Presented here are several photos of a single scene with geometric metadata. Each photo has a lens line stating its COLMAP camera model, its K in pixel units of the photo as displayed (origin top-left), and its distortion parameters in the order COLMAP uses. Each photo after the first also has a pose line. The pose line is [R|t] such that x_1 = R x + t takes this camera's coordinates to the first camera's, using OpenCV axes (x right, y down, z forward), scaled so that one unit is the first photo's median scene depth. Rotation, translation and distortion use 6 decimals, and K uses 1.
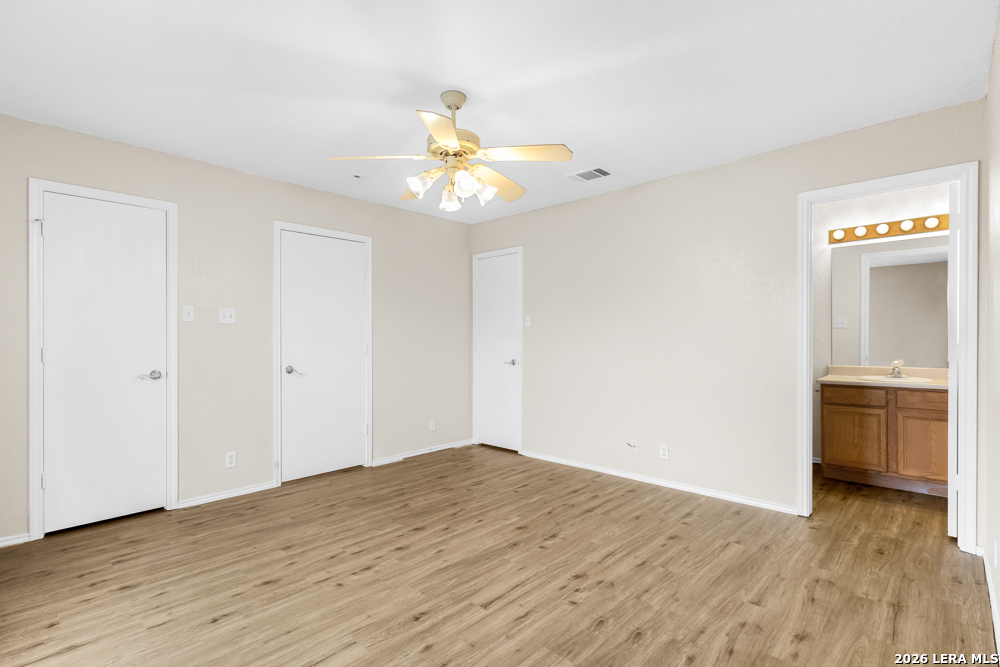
lens RADIAL K [[470.1, 0, 500.0], [0, 470.1, 333.5], [0, 0, 1]] dist [-0.000146, -0.000481]
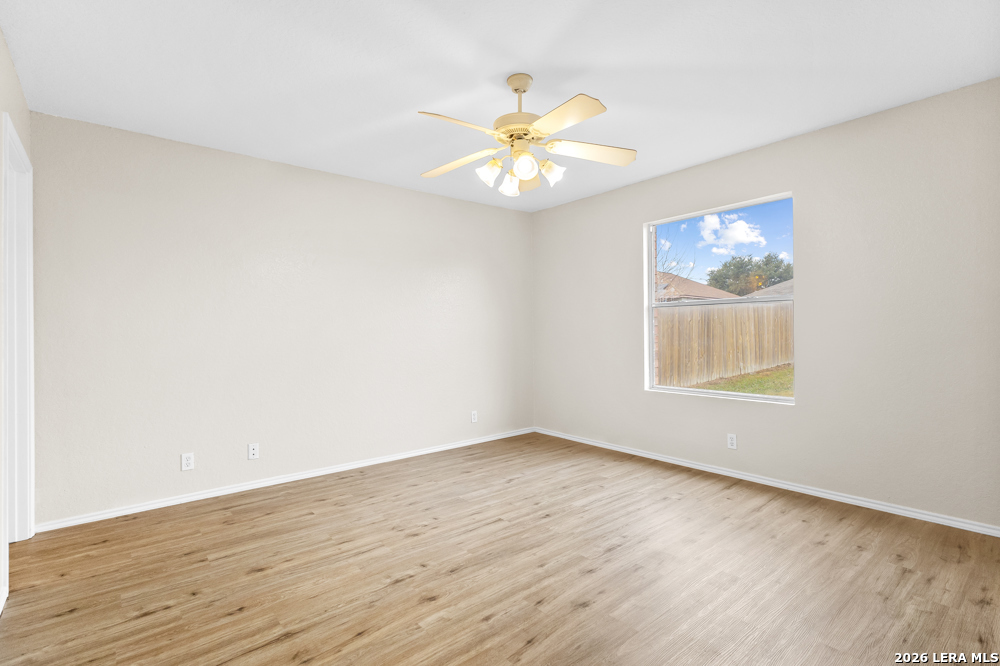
lens RADIAL K [[470.1, 0, 500.0], [0, 470.1, 333.0], [0, 0, 1]] dist [-0.000146, -0.000481]
pose [[-0.993025, 0.015251, 0.116916, -0.164776], [0.014325, 0.999859, -0.008751, 0.039239], [-0.117033, -0.007016, -0.993103, 1.943565]]
